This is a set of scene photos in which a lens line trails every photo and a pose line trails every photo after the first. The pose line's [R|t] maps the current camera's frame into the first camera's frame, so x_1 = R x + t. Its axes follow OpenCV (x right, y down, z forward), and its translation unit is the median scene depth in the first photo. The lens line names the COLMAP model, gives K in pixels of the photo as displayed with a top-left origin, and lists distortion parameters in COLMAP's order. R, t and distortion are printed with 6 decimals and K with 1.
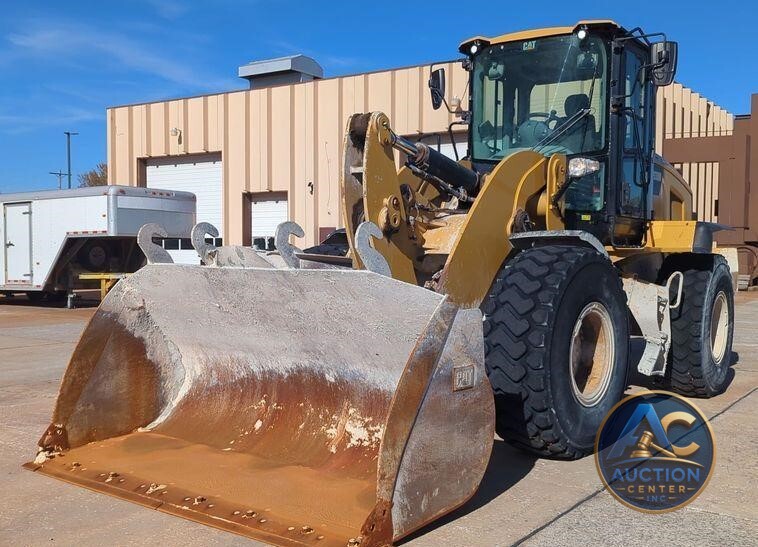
lens RADIAL K [[844.1, 0, 400.0], [0, 844.1, 294.5], [0, 0, 1]] dist [0.143027, -0.319122]
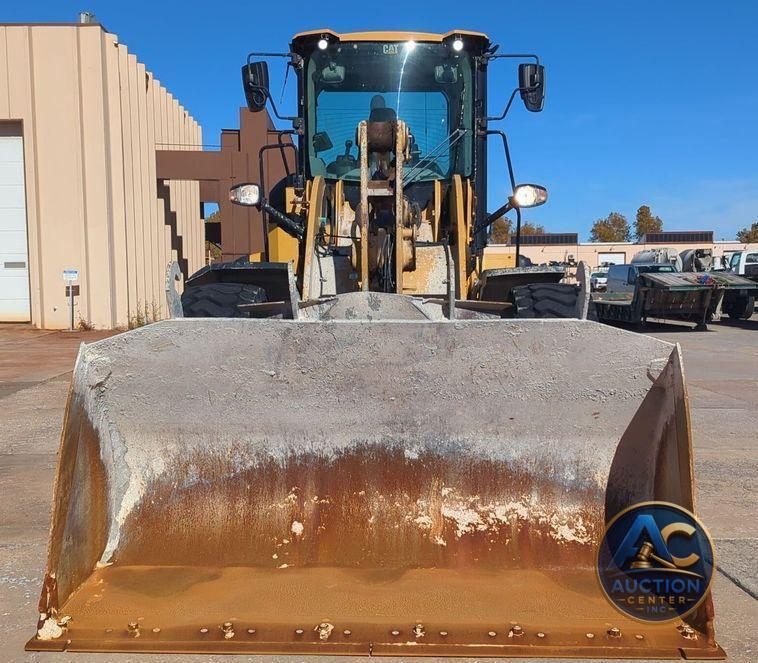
lens RADIAL K [[995.1, 0, 376.8], [0, 995.1, 351.6], [0, 0, 1]] dist [0.148992, -0.444895]
pose [[0.816346, -0.054536, 0.574983, -0.616034], [0.041597, 0.998498, 0.035648, -0.031564], [-0.576064, -0.005183, 0.817388, 0.238455]]
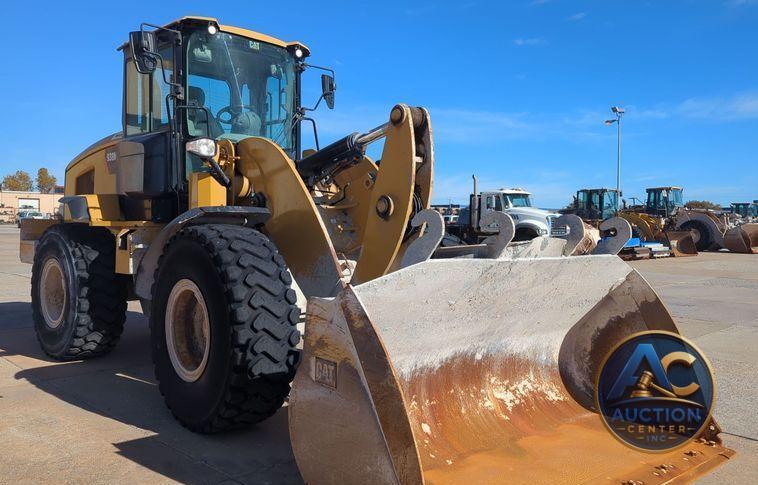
lens RADIAL K [[622.6, 0, 367.2], [0, 622.6, 241.6], [0, 0, 1]] dist [0.066546, -0.065024]
pose [[0.215712, -0.035535, 0.975810, -0.842267], [0.034549, 0.998990, 0.028742, -0.070938], [-0.975846, 0.027513, 0.216722, 0.918211]]
